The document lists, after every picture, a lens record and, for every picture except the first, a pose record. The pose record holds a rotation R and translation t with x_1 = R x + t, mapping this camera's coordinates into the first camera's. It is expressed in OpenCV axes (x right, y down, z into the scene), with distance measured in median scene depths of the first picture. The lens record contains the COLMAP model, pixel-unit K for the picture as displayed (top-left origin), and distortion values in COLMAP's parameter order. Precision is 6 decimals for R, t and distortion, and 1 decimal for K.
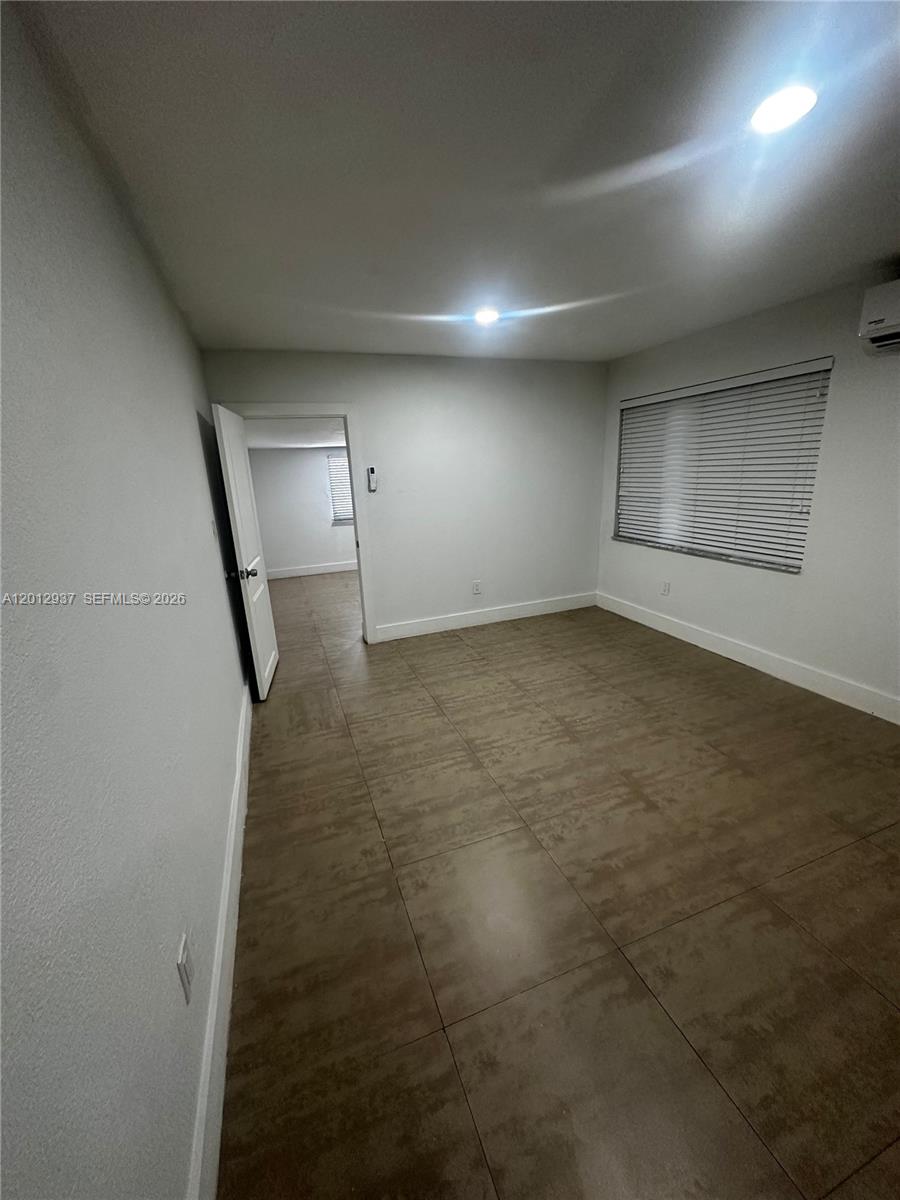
lens RADIAL K [[482.8, 0, 439.2], [0, 482.8, 597.9], [0, 0, 1]] dist [0.003242, -0.000907]
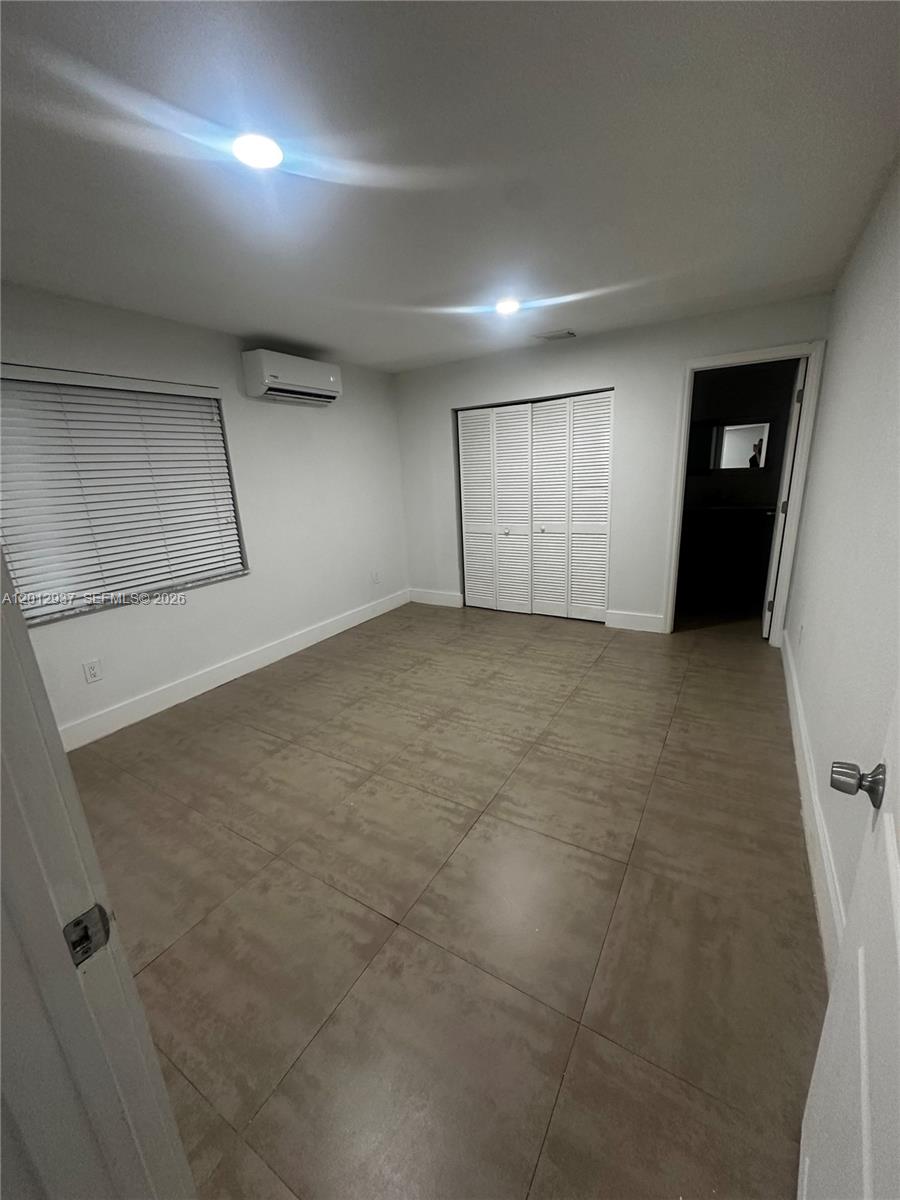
lens RADIAL K [[482.8, 0, 449.3], [0, 482.8, 603.9], [0, 0, 1]] dist [0.003242, -0.000907]
pose [[-0.639957, -0.135361, 0.756395, -0.501178], [0.273872, 0.879538, 0.389111, -0.342229], [-0.717948, 0.456170, -0.525794, 1.453772]]
